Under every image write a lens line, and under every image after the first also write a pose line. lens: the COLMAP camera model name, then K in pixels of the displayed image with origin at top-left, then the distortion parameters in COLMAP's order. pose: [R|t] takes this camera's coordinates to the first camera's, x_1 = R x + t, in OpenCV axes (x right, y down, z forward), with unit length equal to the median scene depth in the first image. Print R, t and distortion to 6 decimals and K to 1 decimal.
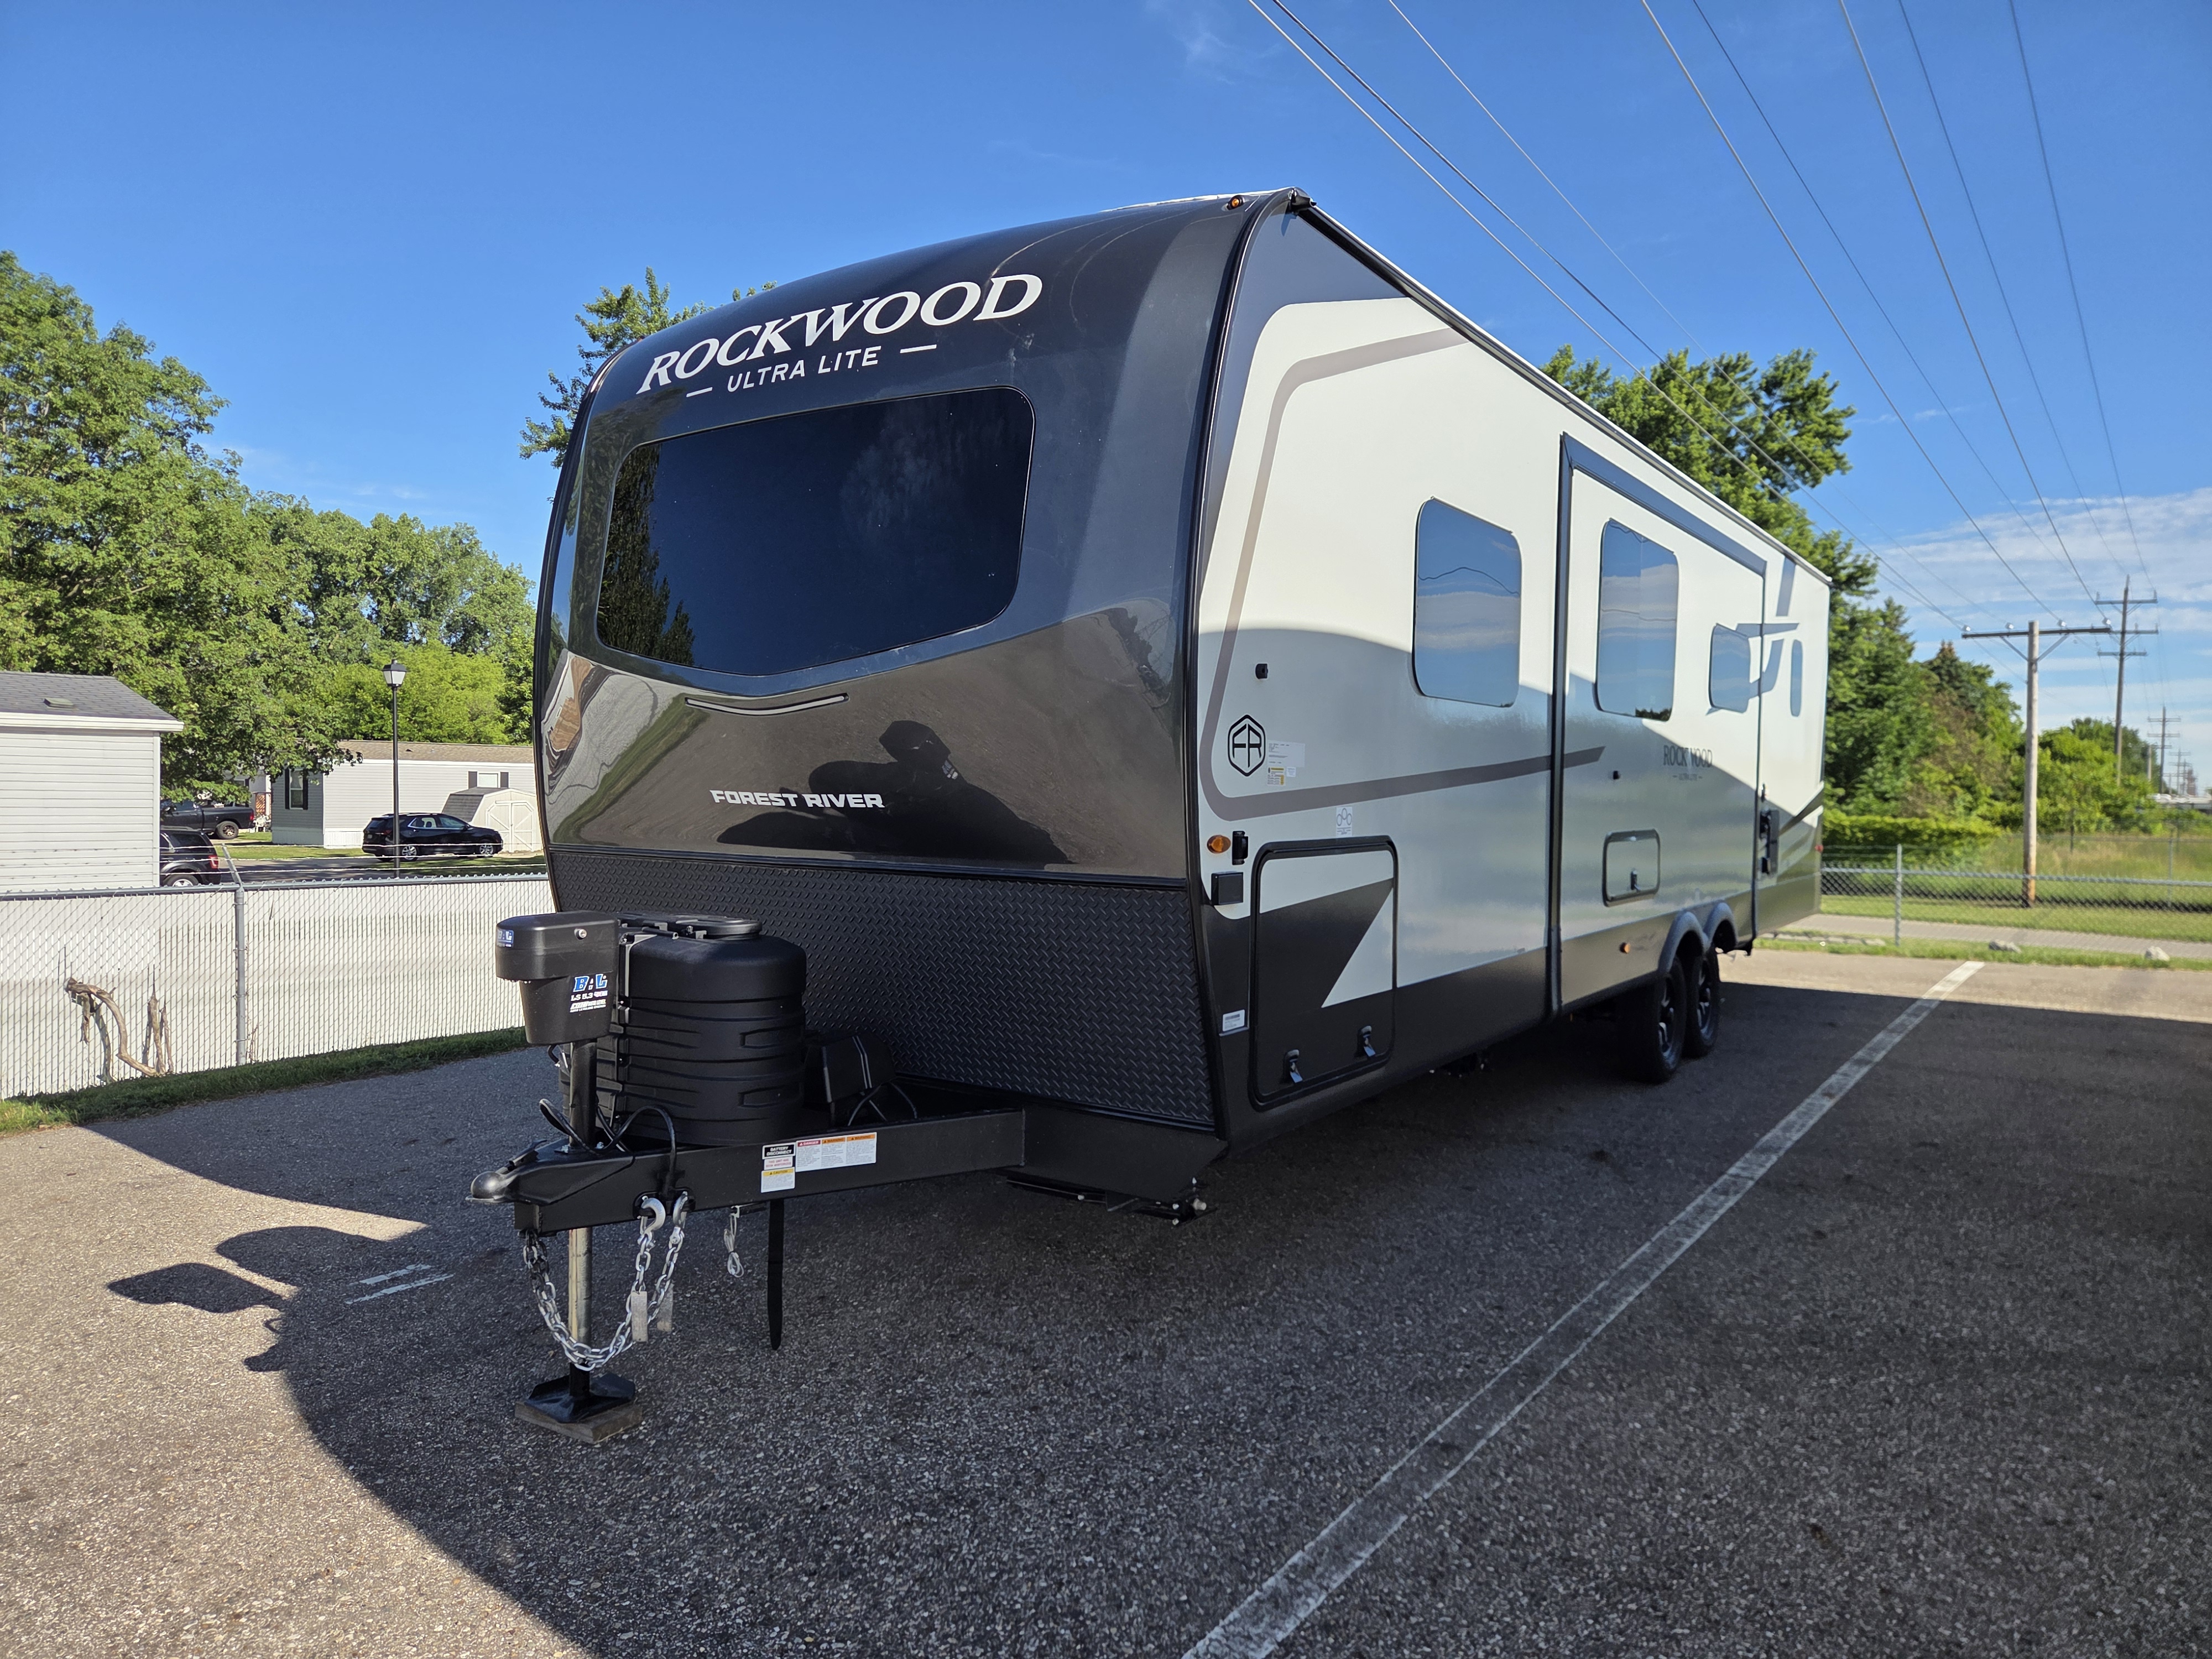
lens RADIAL K [[1475.0, 0, 1097.8], [0, 1475.0, 798.2], [0, 0, 1]] dist [0.061706, -0.051479]
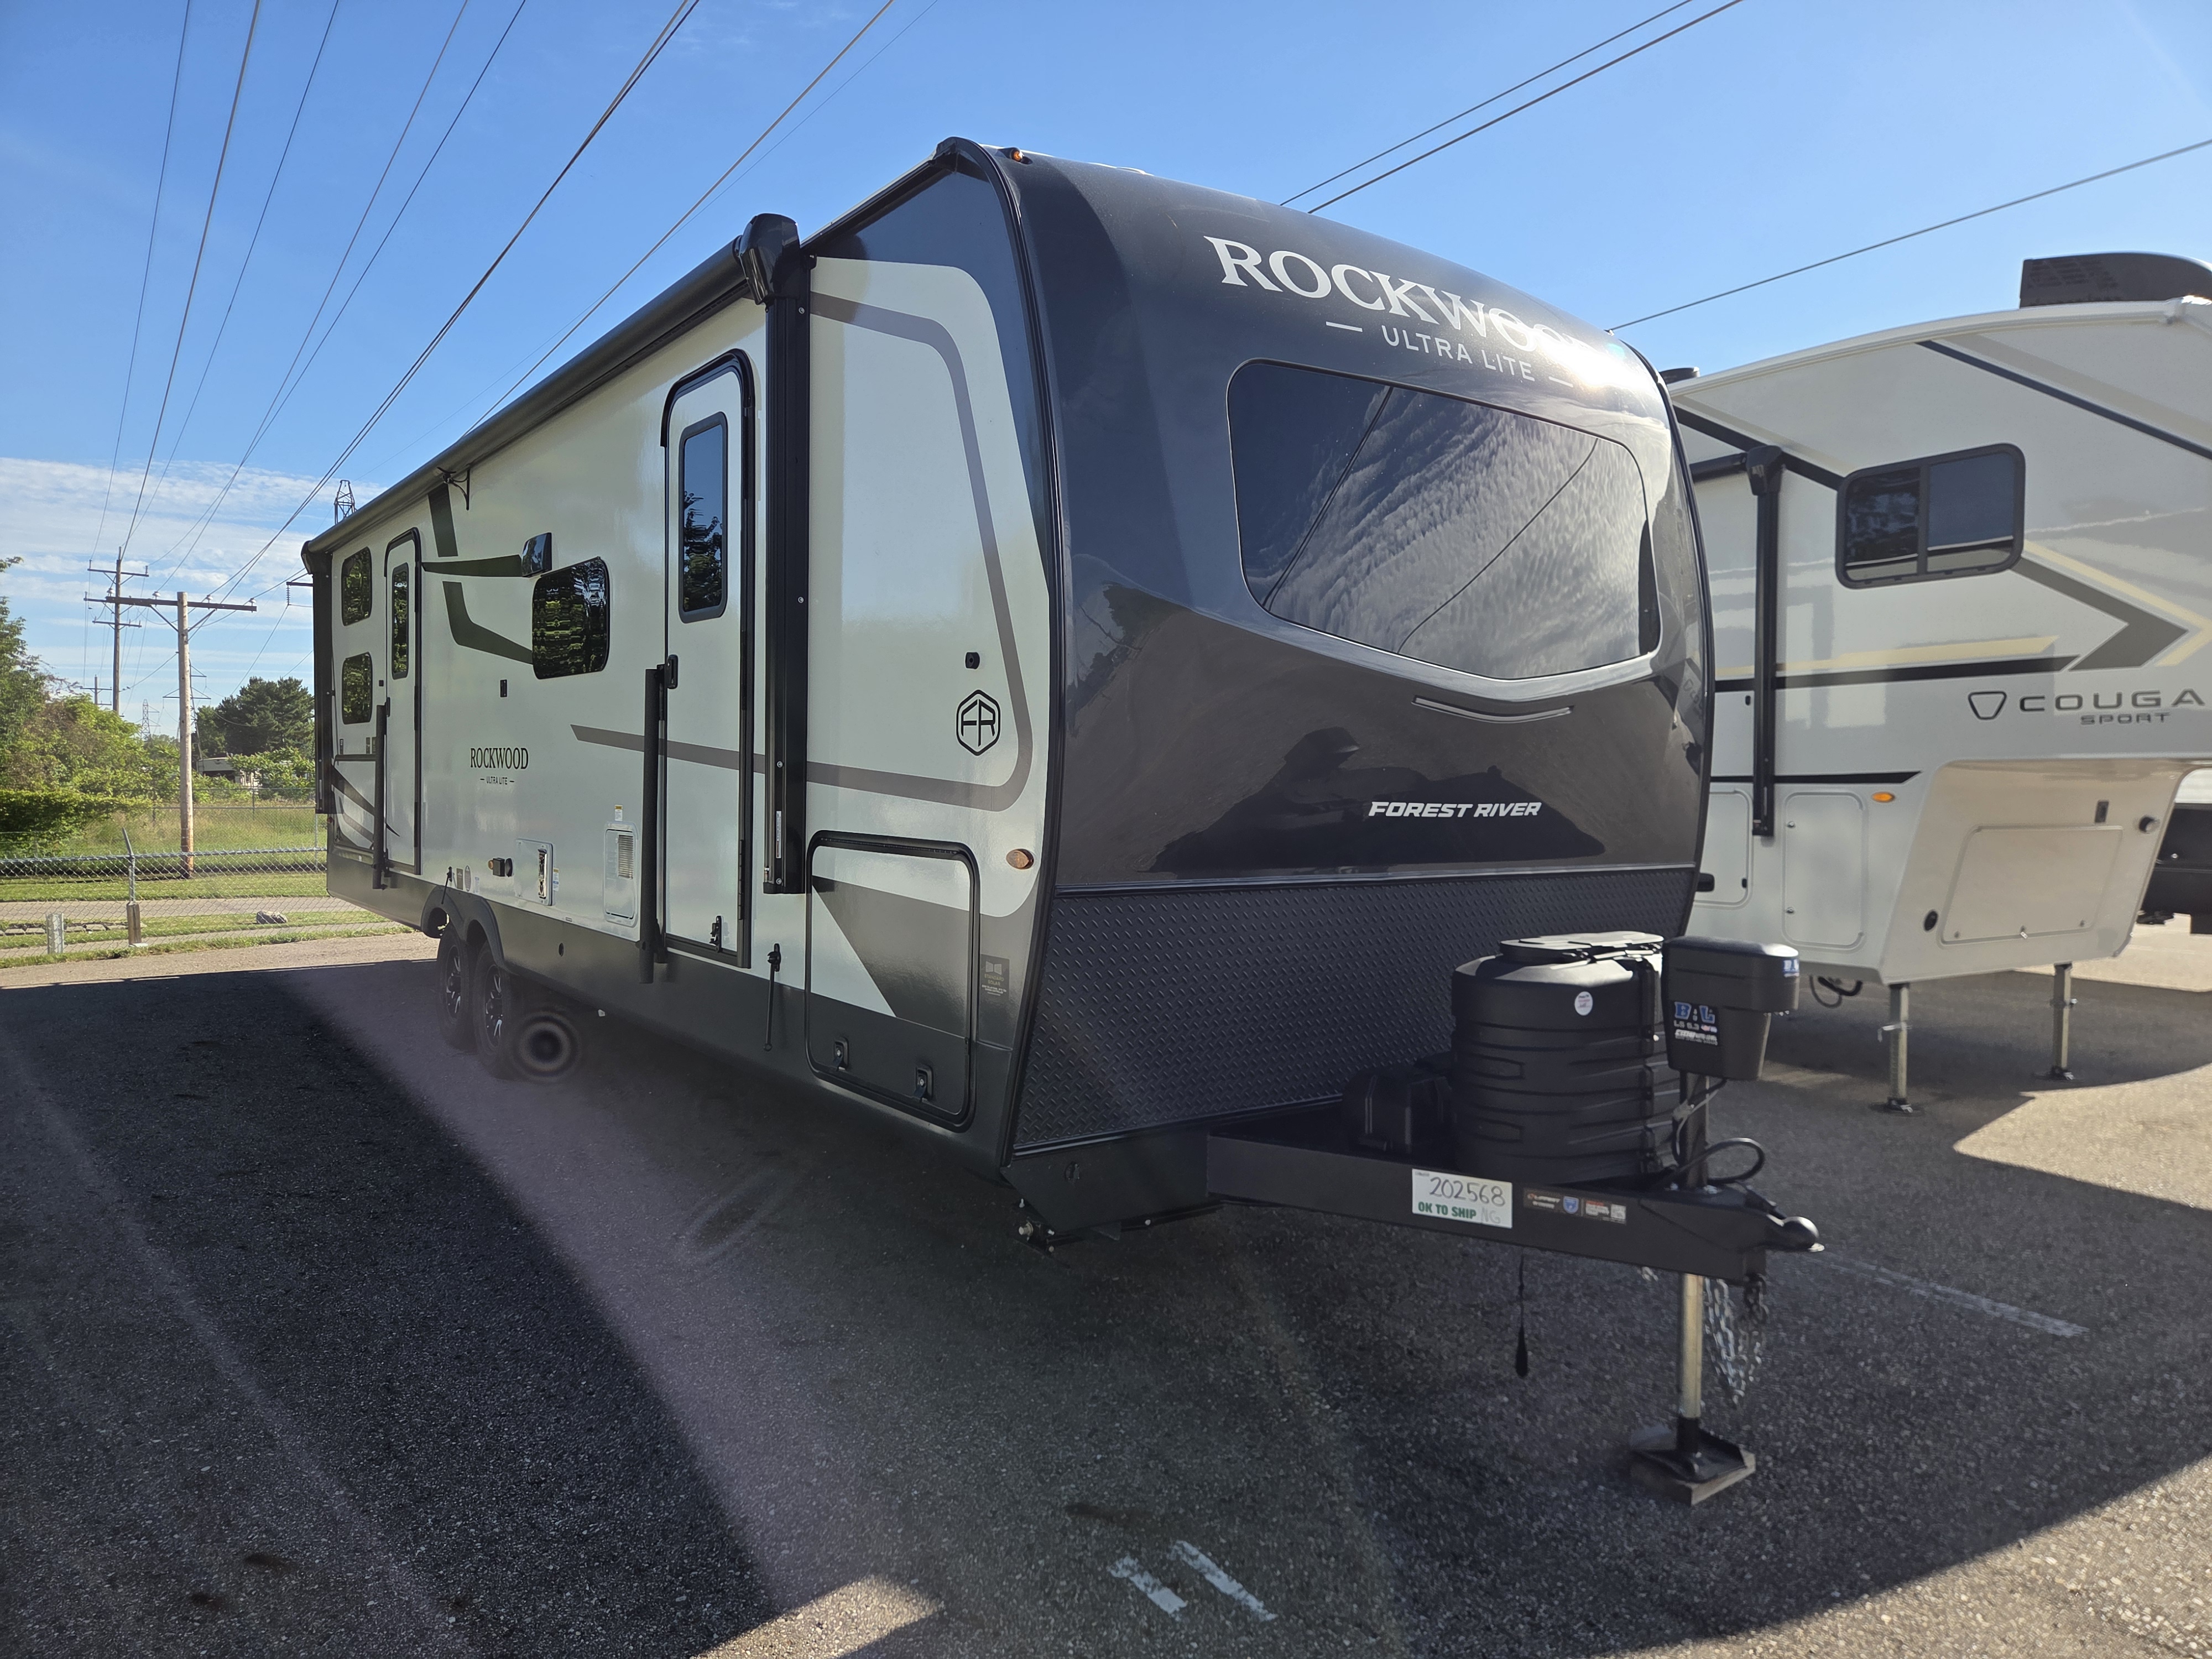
lens RADIAL K [[1475.0, 0, 1097.8], [0, 1475.0, 798.2], [0, 0, 1]] dist [0.061706, -0.051479]
pose [[0.335420, -0.019081, 0.941875, -1.048952], [-0.001929, 0.999779, 0.020941, -0.023453], [-0.942067, -0.008841, 0.335309, 0.806365]]
